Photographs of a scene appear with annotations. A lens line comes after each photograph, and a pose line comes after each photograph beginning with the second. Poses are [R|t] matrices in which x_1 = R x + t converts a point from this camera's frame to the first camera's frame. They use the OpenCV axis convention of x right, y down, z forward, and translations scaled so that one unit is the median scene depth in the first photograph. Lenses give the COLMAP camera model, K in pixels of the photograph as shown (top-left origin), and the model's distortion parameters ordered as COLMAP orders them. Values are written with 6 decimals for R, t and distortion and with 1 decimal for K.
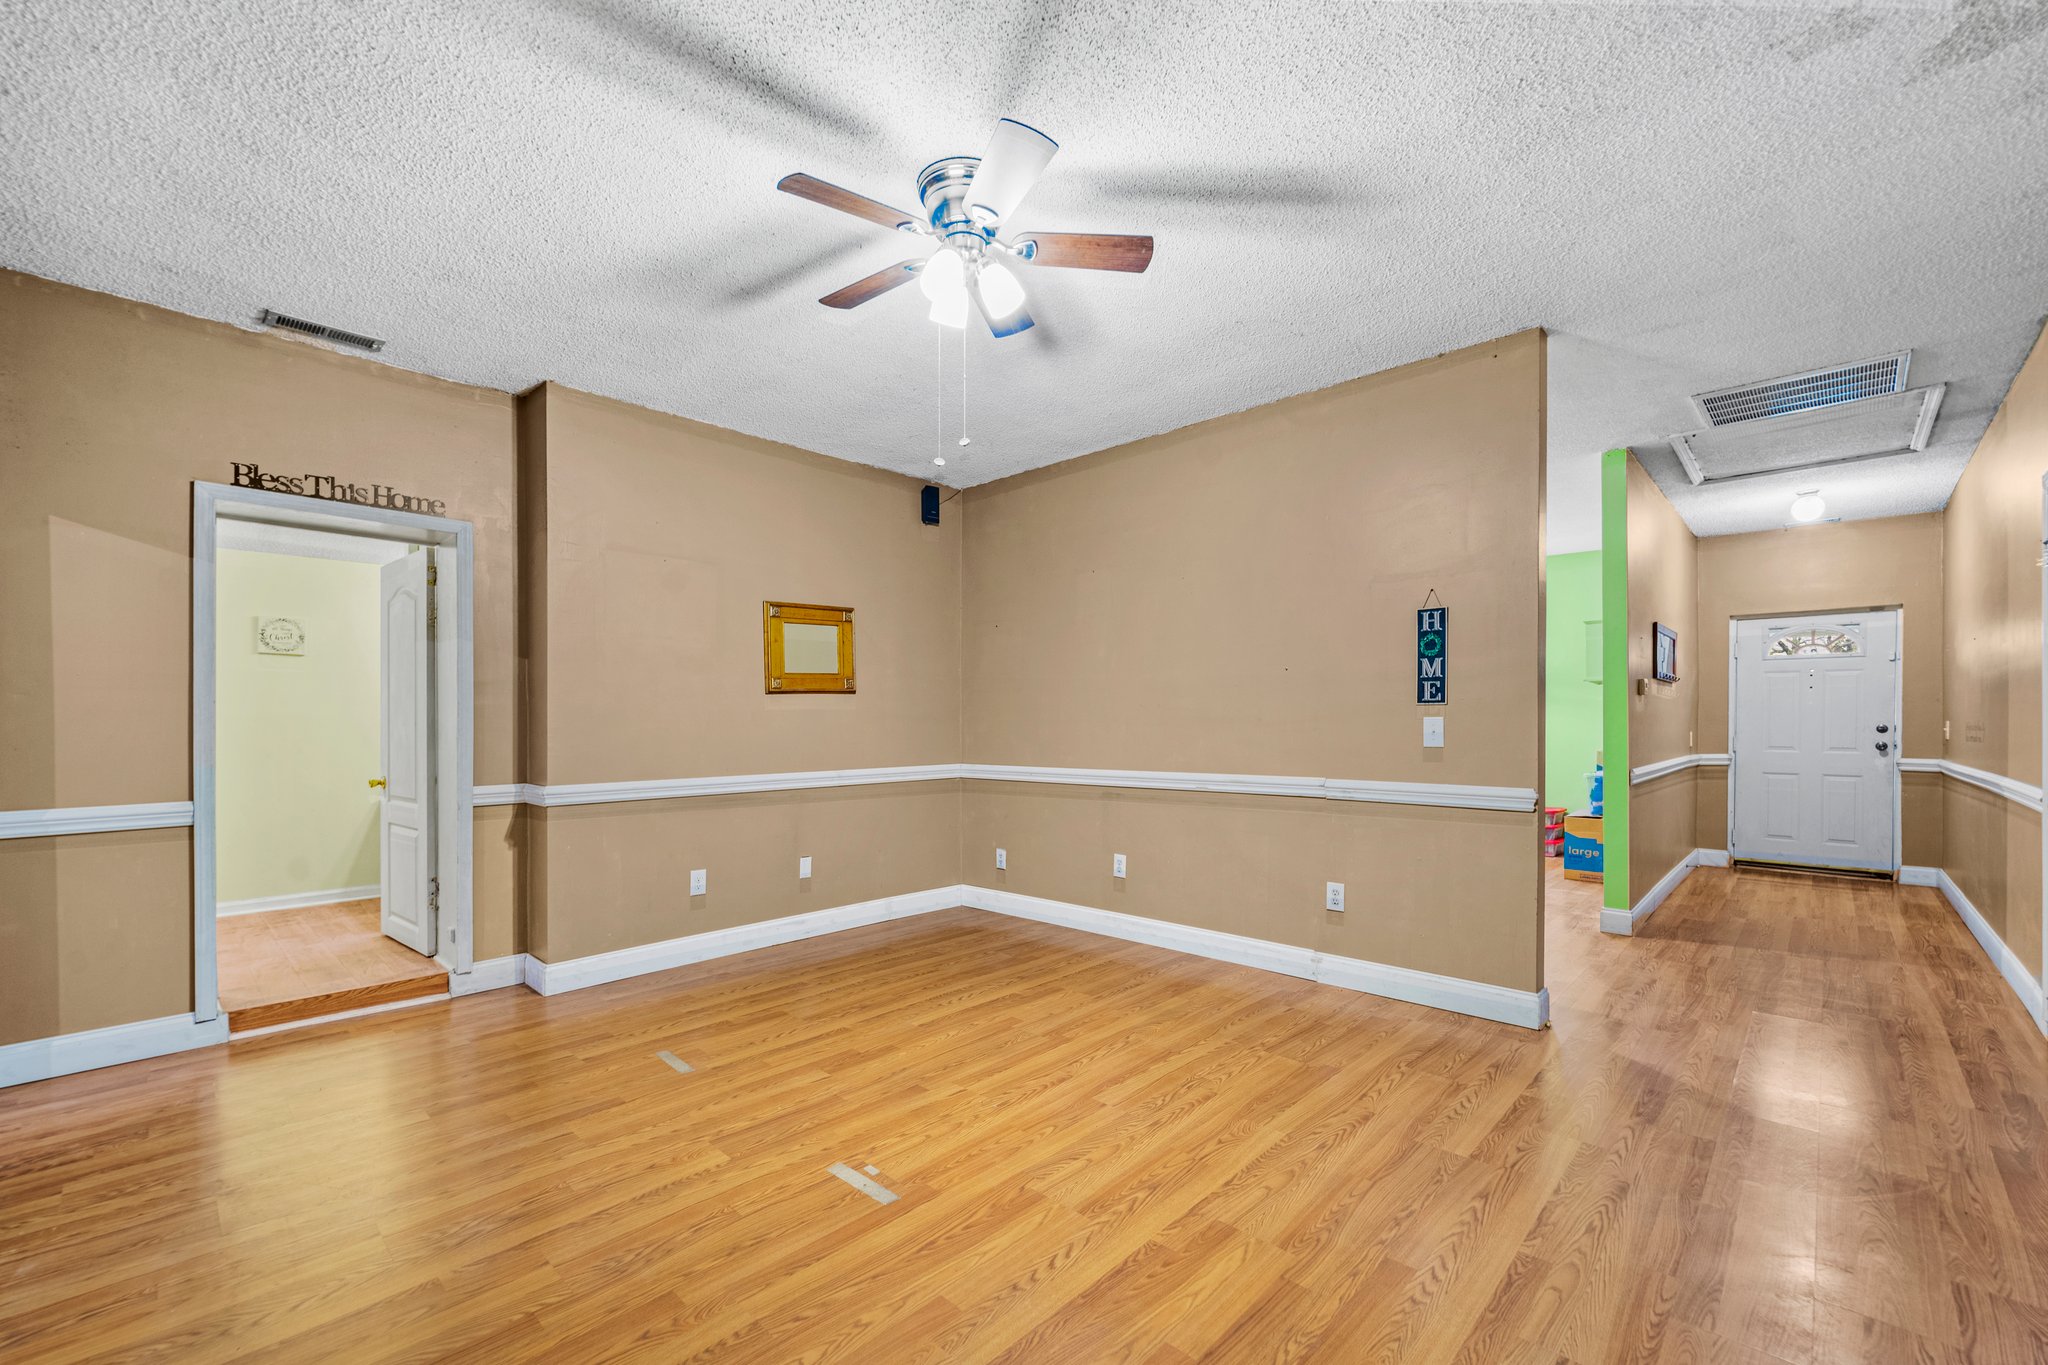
lens RADIAL K [[848.0, 0, 1021.2], [0, 848.0, 717.6], [0, 0, 1]] dist [-0.004918, -0.000837]
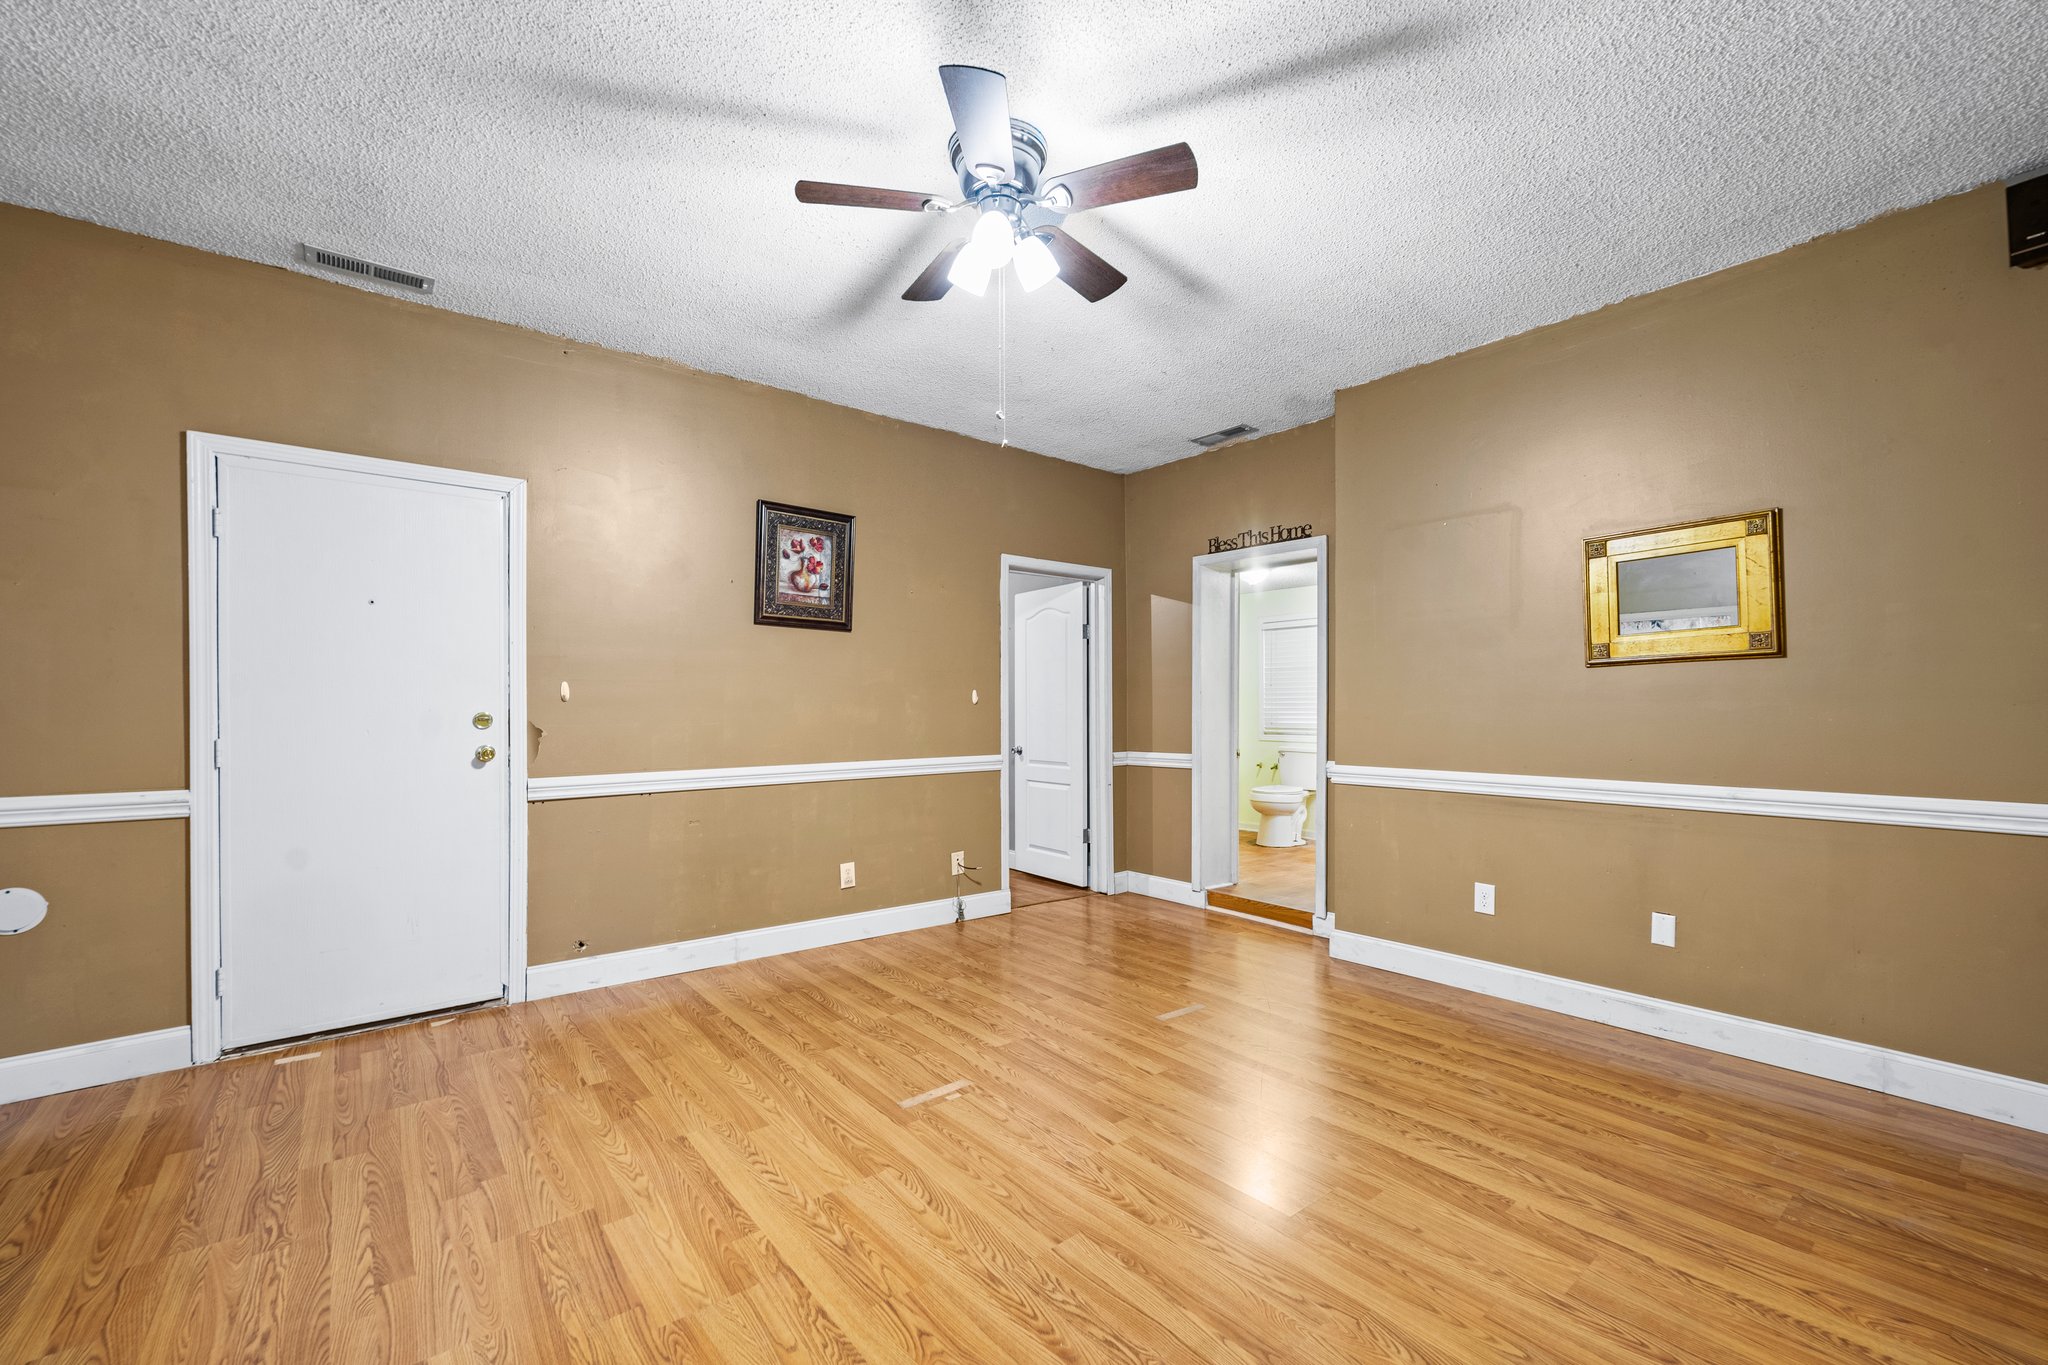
lens RADIAL K [[848.0, 0, 1025.4], [0, 848.0, 698.8], [0, 0, 1]] dist [-0.004918, -0.000837]
pose [[-0.131546, -0.006283, -0.991290, 0.826986], [0.003636, 0.999970, -0.006820, 0.003180], [0.991303, -0.004501, -0.131519, 1.086632]]
